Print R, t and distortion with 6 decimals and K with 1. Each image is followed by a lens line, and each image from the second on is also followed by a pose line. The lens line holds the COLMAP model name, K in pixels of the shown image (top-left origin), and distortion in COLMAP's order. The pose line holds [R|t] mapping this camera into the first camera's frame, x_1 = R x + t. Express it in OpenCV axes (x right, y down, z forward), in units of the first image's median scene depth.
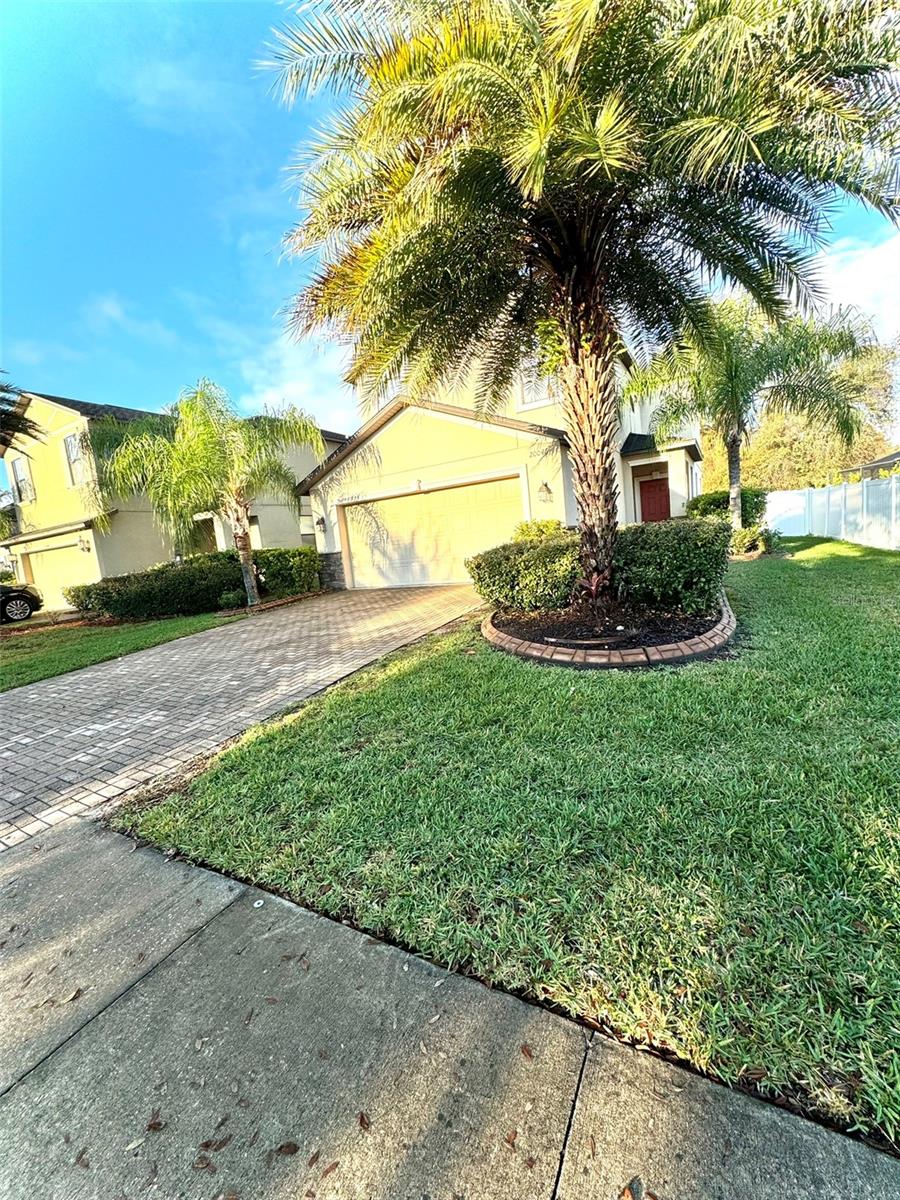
lens RADIAL K [[476.5, 0, 449.1], [0, 476.5, 598.5], [0, 0, 1]] dist [-0.000779, 0.000509]
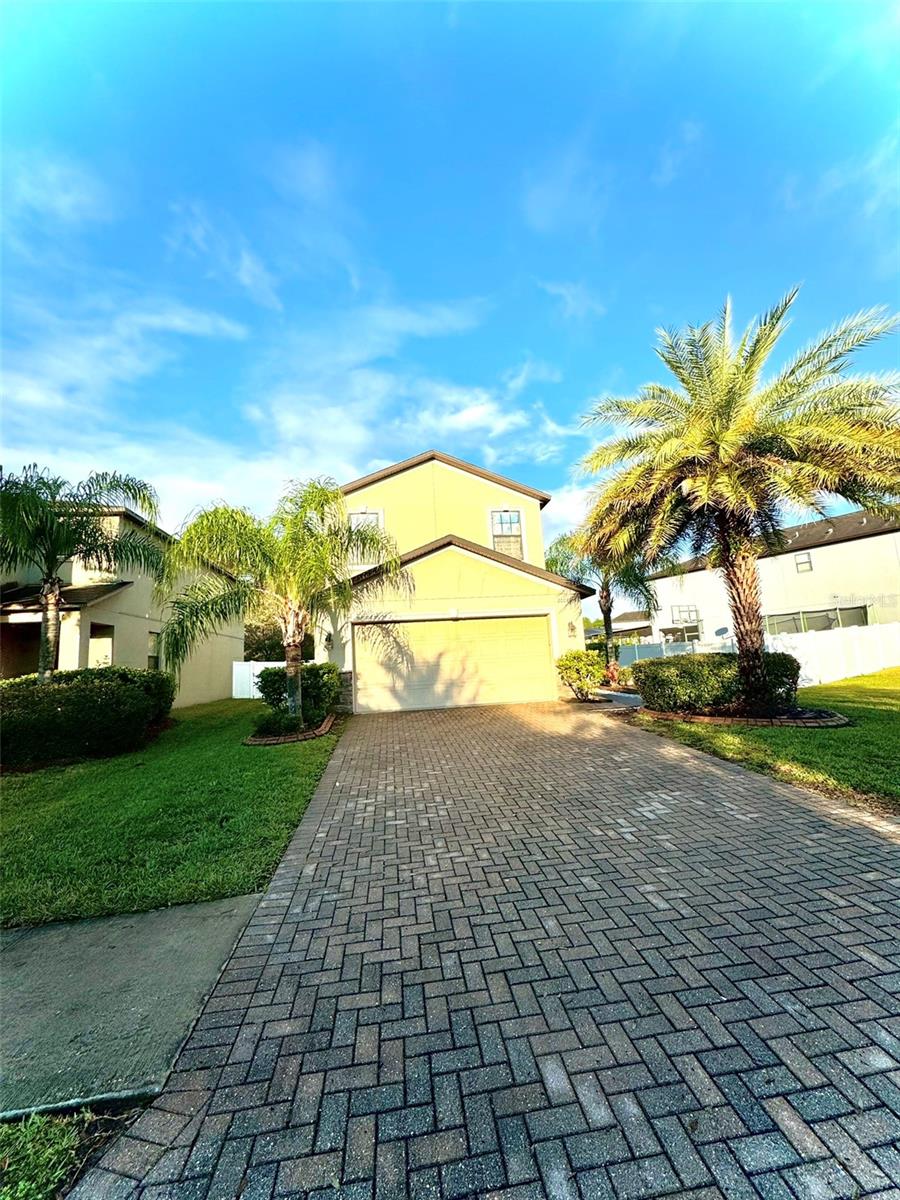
lens RADIAL K [[476.5, 0, 449.1], [0, 476.5, 598.5], [0, 0, 1]] dist [-0.000779, 0.000509]
pose [[0.799054, 0.134766, 0.585962, -0.676534], [0.050943, 0.955878, -0.289312, 0.046518], [-0.599098, 0.261027, 0.756933, 0.152360]]
